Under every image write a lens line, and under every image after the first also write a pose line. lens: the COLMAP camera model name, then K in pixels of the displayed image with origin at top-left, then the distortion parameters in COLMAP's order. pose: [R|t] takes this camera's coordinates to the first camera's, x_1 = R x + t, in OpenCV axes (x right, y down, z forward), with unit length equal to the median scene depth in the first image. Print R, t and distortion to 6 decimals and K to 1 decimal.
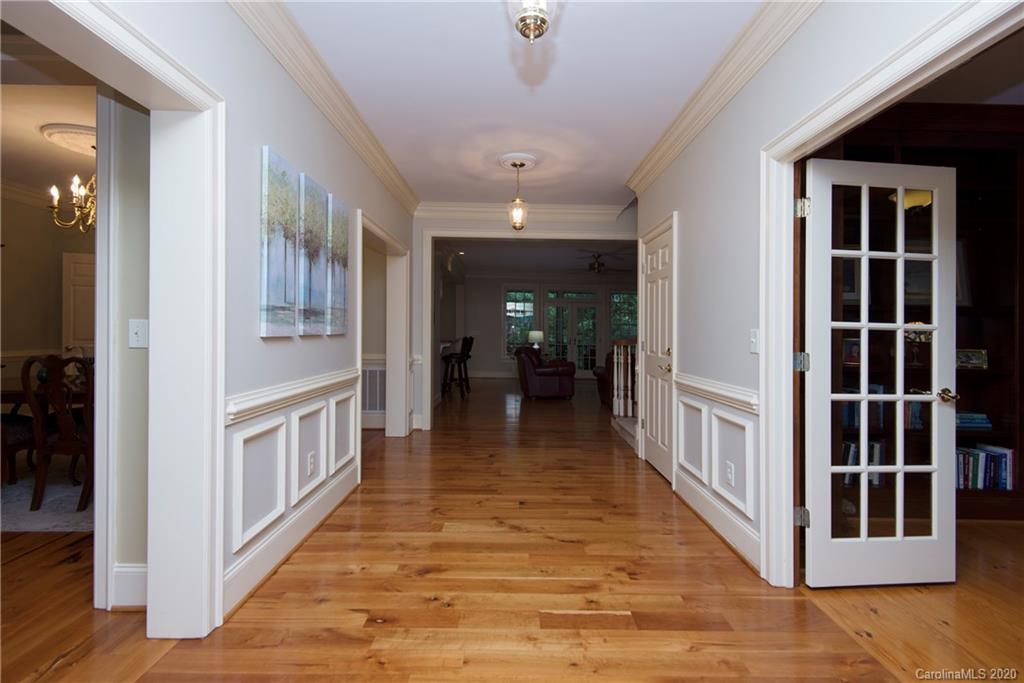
lens RADIAL K [[466.2, 0, 513.0], [0, 466.2, 334.7], [0, 0, 1]] dist [0.018990, -0.007025]
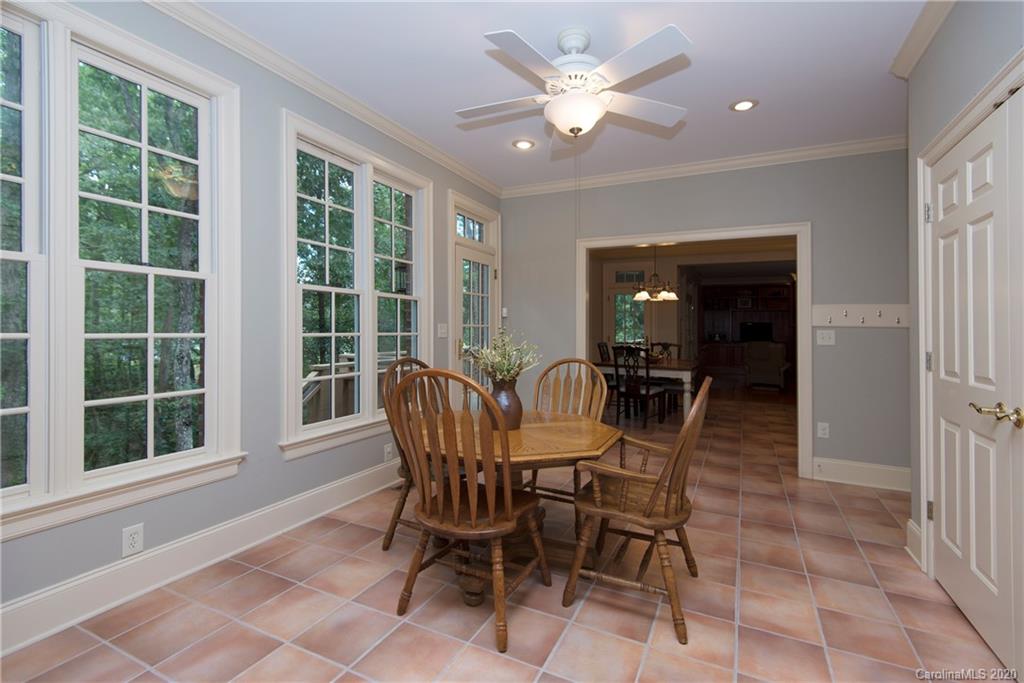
lens RADIAL K [[466.2, 0, 513.1], [0, 466.2, 337.7], [0, 0, 1]] dist [0.018990, -0.007025]
pose [[0.892906, -0.010188, -0.450128, 0.106822], [0.008491, 0.999947, -0.005789, -0.003850], [0.450163, 0.001347, 0.892945, 0.337426]]
